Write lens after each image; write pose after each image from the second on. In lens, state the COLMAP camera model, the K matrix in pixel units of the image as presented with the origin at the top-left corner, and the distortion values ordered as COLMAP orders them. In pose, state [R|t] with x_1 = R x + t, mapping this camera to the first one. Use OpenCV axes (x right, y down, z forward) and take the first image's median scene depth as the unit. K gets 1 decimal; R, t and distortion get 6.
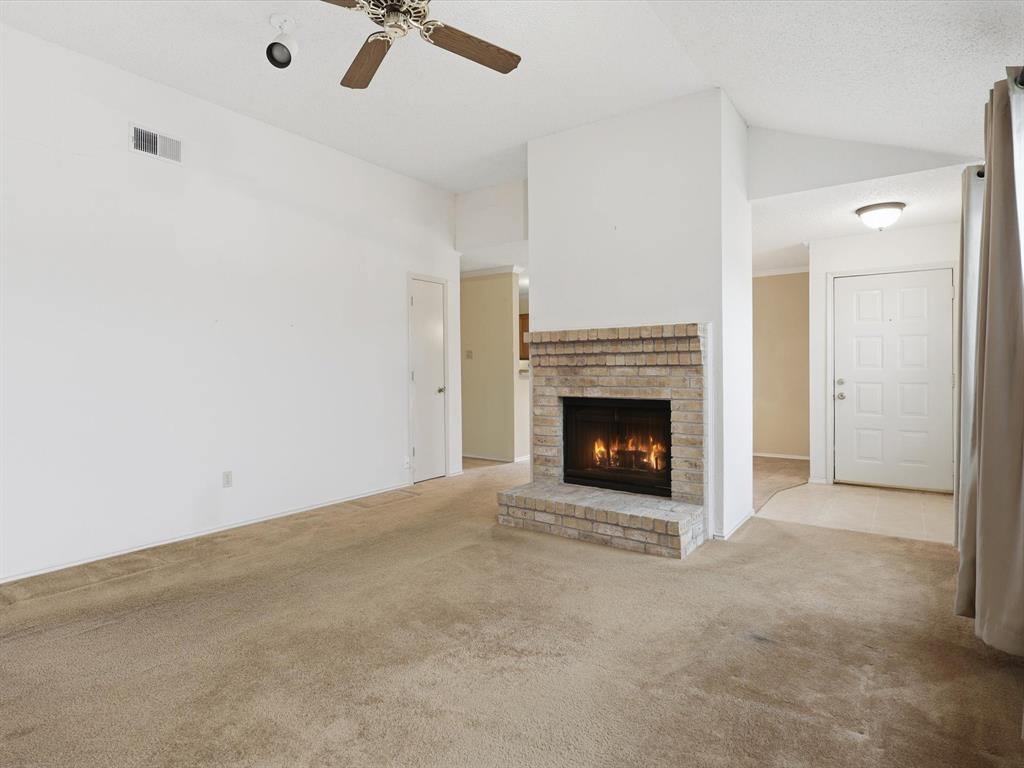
lens RADIAL K [[539.6, 0, 480.9], [0, 539.6, 376.0], [0, 0, 1]] dist [0.001976, 0.001100]
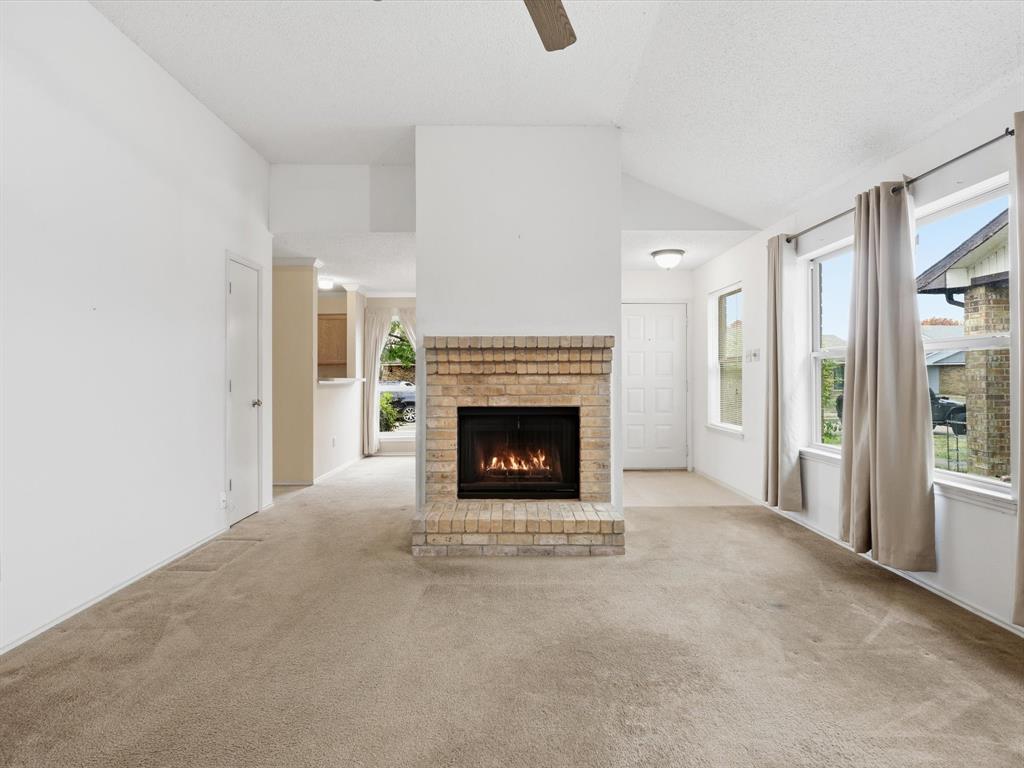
lens RADIAL K [[539.6, 0, 480.9], [0, 539.6, 376.0], [0, 0, 1]] dist [0.001976, 0.001100]
pose [[0.806412, 0.003092, 0.591346, -0.414078], [0.006155, 0.999888, -0.013622, -0.002331], [-0.591322, 0.014625, 0.806303, 0.248342]]
